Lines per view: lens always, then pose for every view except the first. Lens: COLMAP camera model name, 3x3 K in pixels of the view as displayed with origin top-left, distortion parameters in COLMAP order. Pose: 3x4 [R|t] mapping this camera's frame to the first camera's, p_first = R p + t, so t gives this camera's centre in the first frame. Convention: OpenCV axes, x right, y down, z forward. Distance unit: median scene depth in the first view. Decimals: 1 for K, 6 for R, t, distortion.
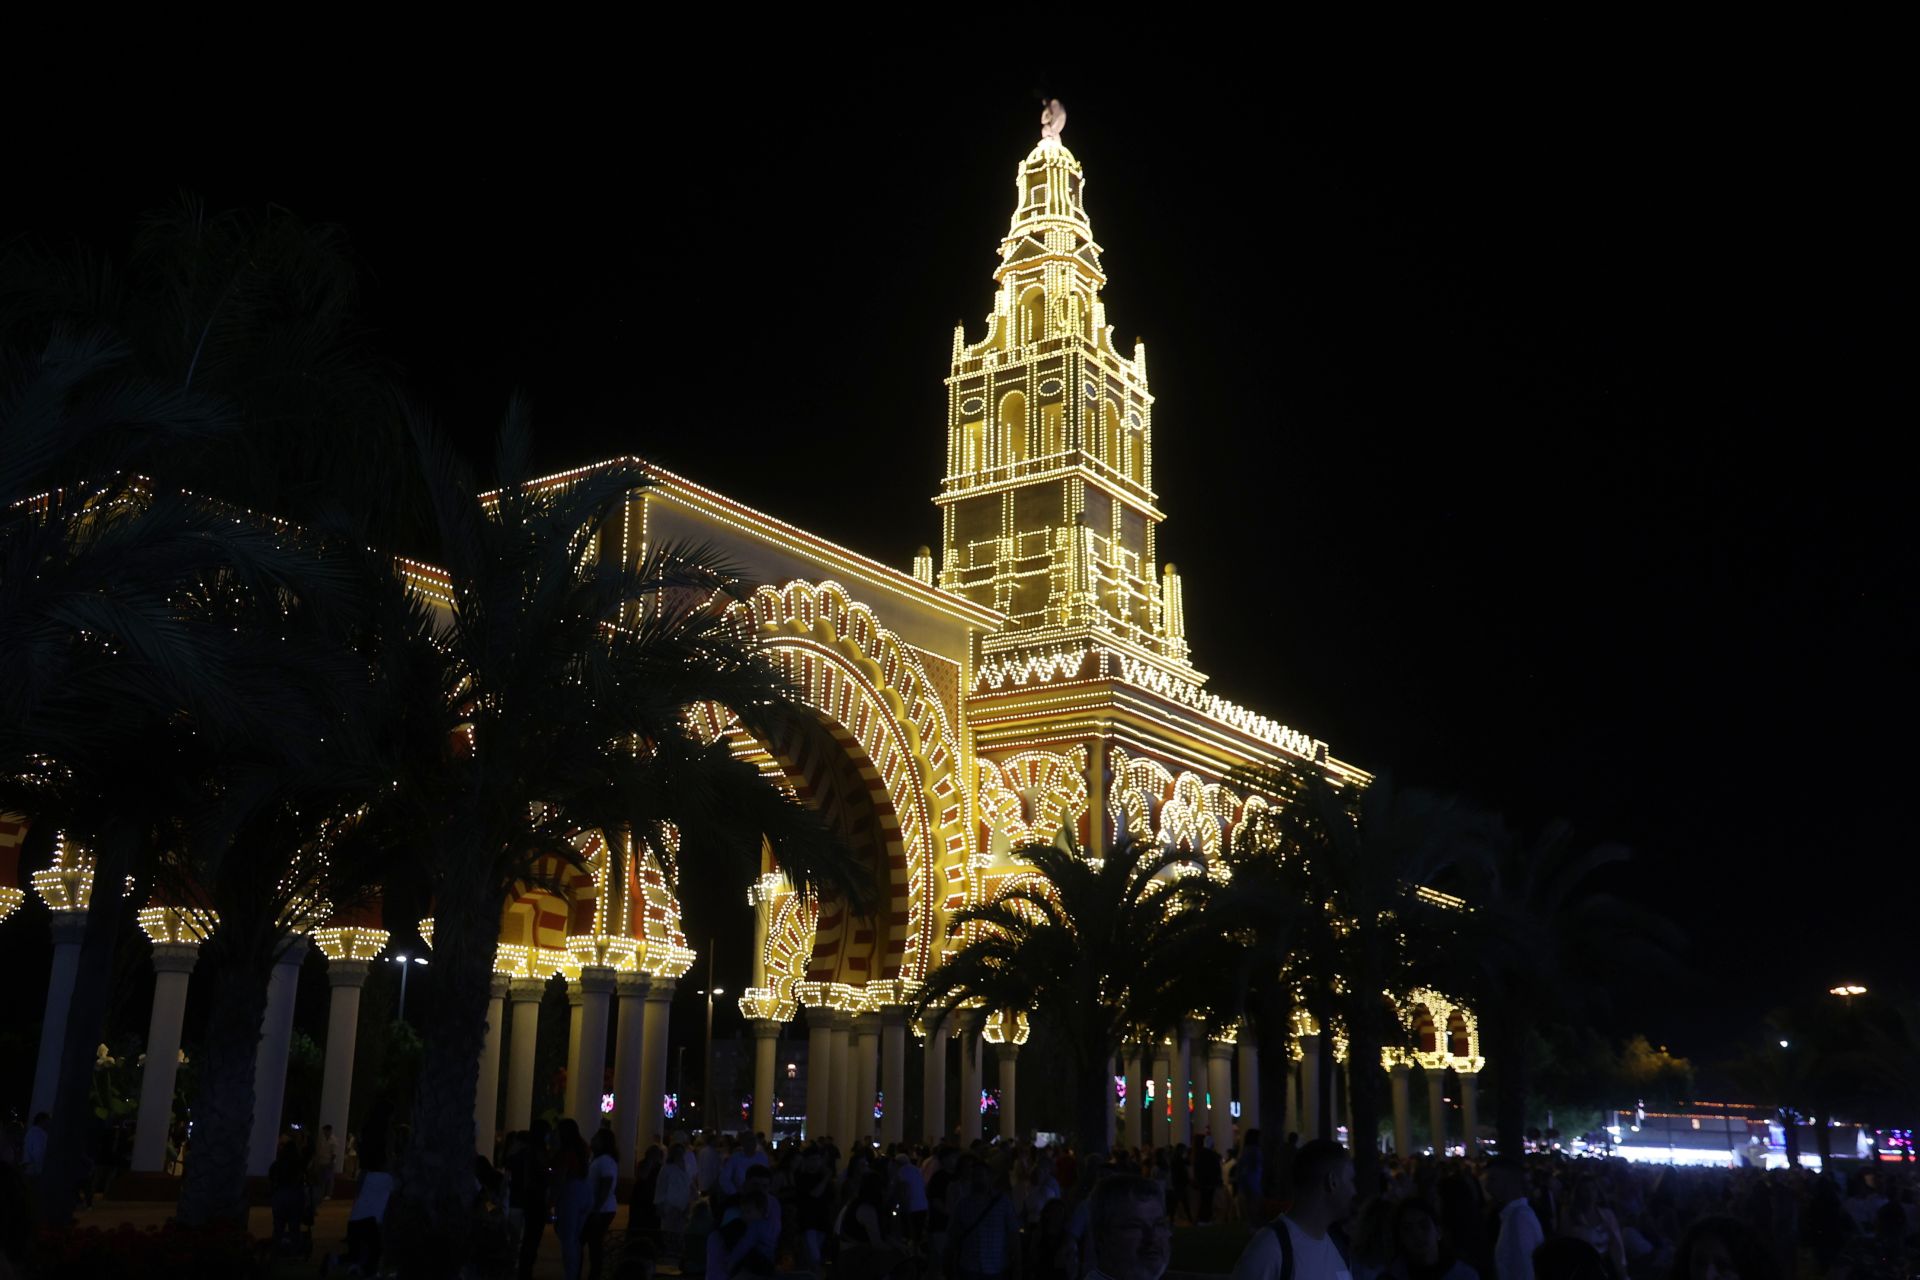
lens RADIAL K [[1964.3, 0, 945.9], [0, 1964.3, 618.3], [0, 0, 1]] dist [0.051086, 0.000000]
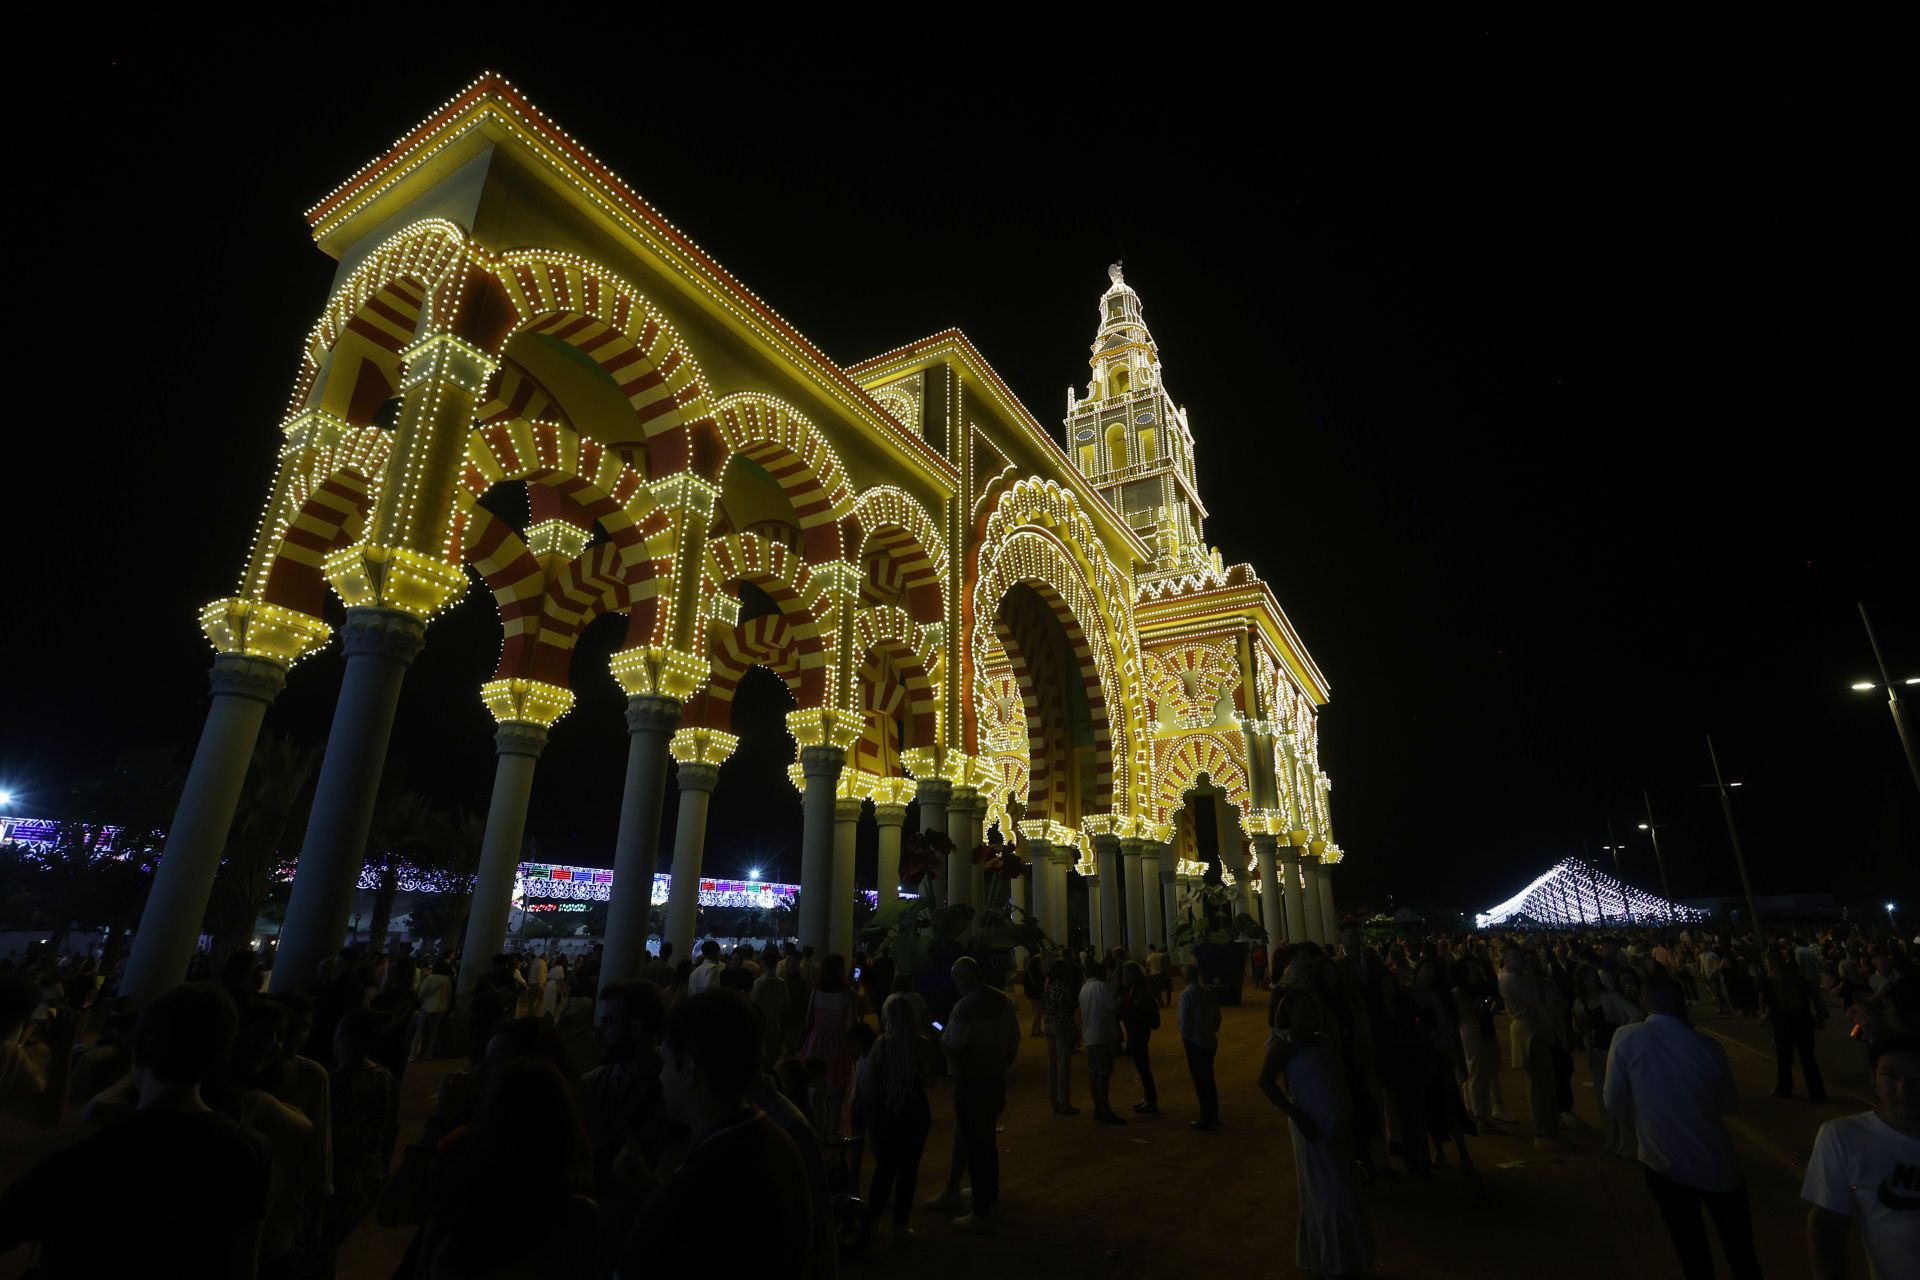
lens RADIAL K [[916.7, 0, 963.8], [0, 916.7, 613.9], [0, 0, 1]] dist [-0.042763, 0.006342]
pose [[0.996263, 0.018387, 0.084395, -0.136760], [-0.011183, 0.996314, -0.085051, 0.087673], [-0.085648, 0.083789, 0.992796, 0.346695]]
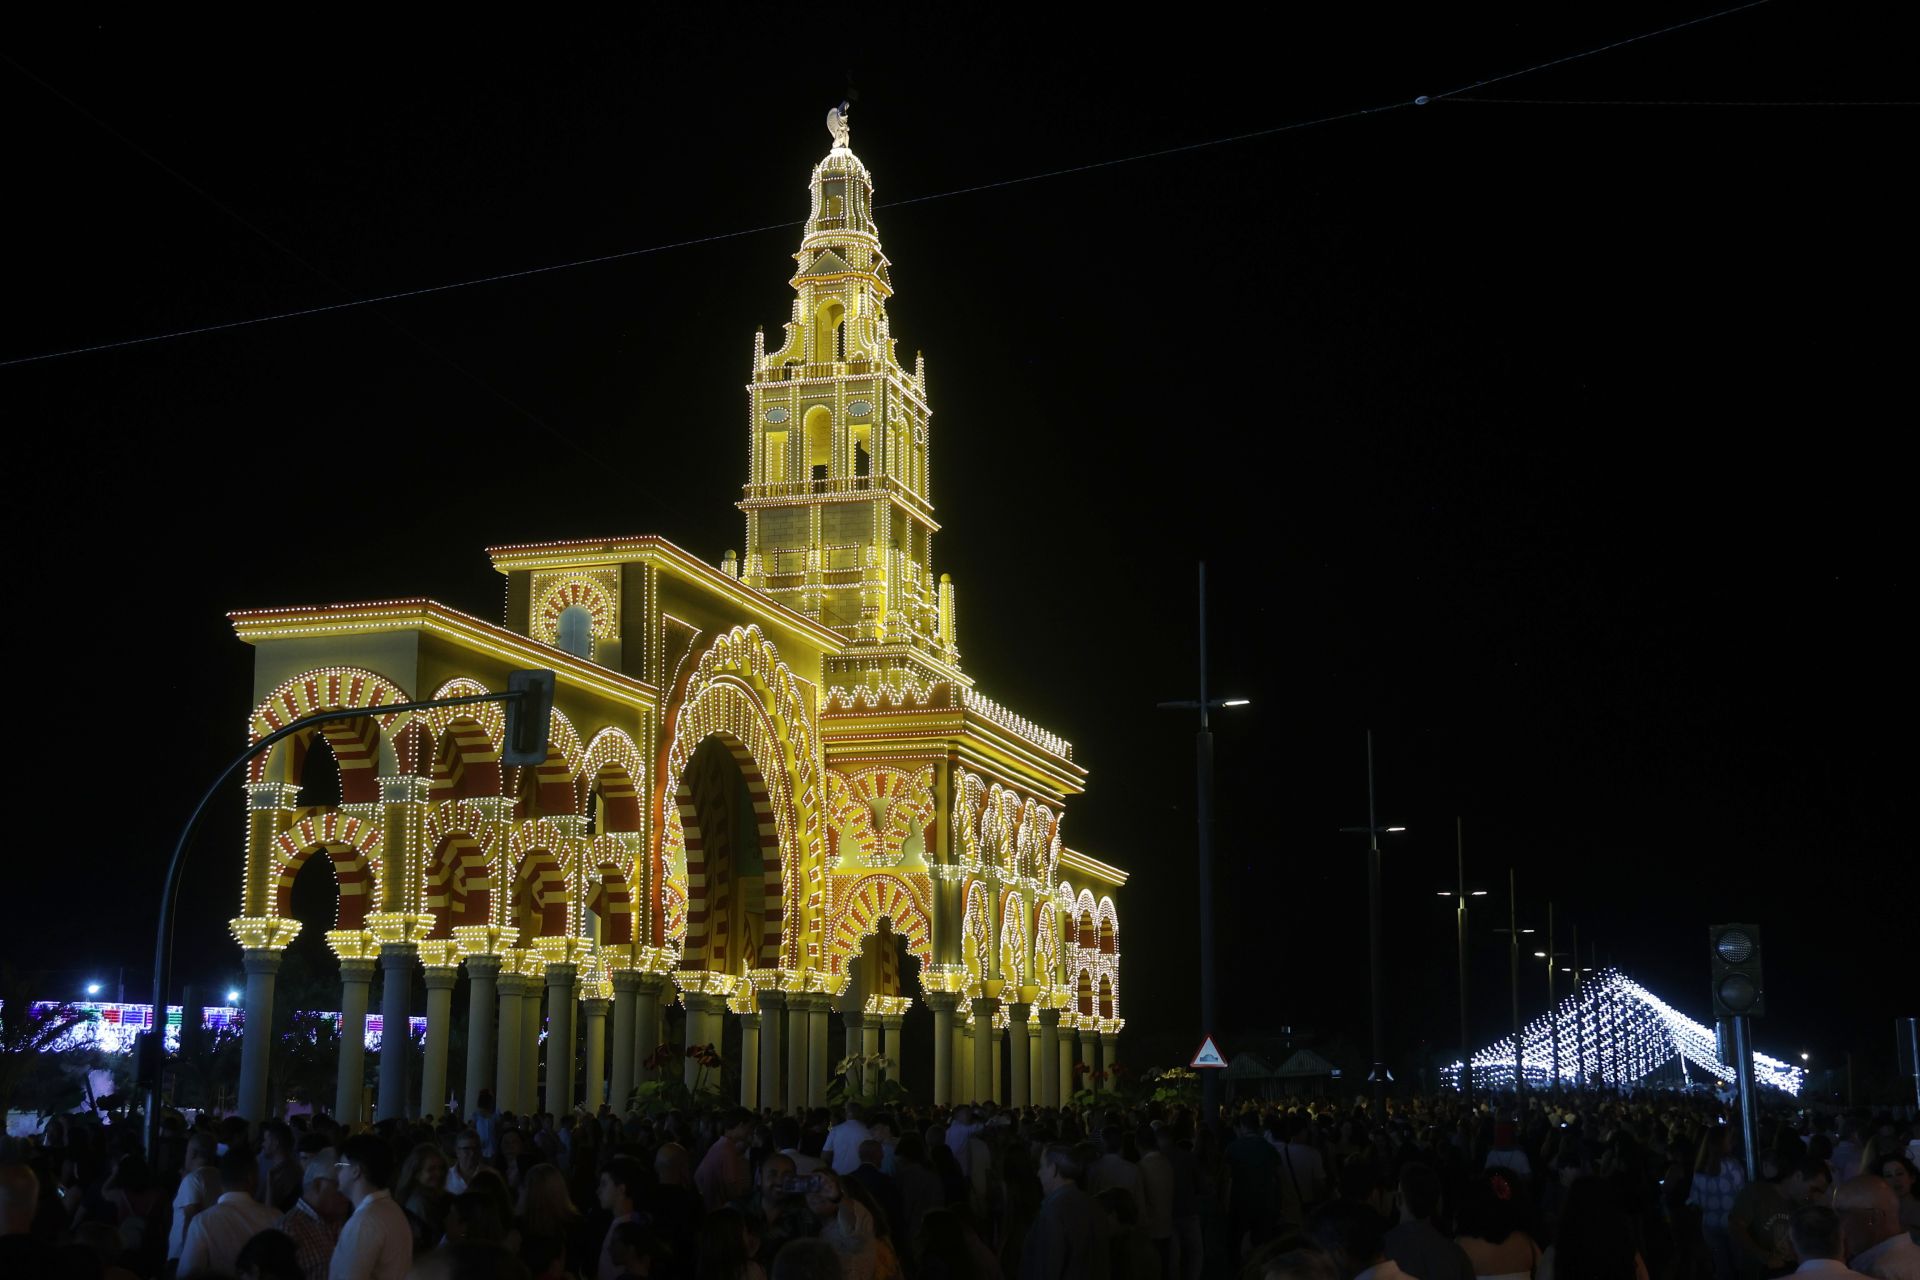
lens RADIAL K [[2649.3, 0, 957.4], [0, 2649.3, 614.3], [0, 0, 1]] dist [0.135669, 0.000000]
pose [[0.953703, 0.039907, 0.298089, -0.319475], [-0.063324, 0.995583, 0.069315, -0.109627], [-0.294006, -0.084982, 0.952018, -0.389455]]
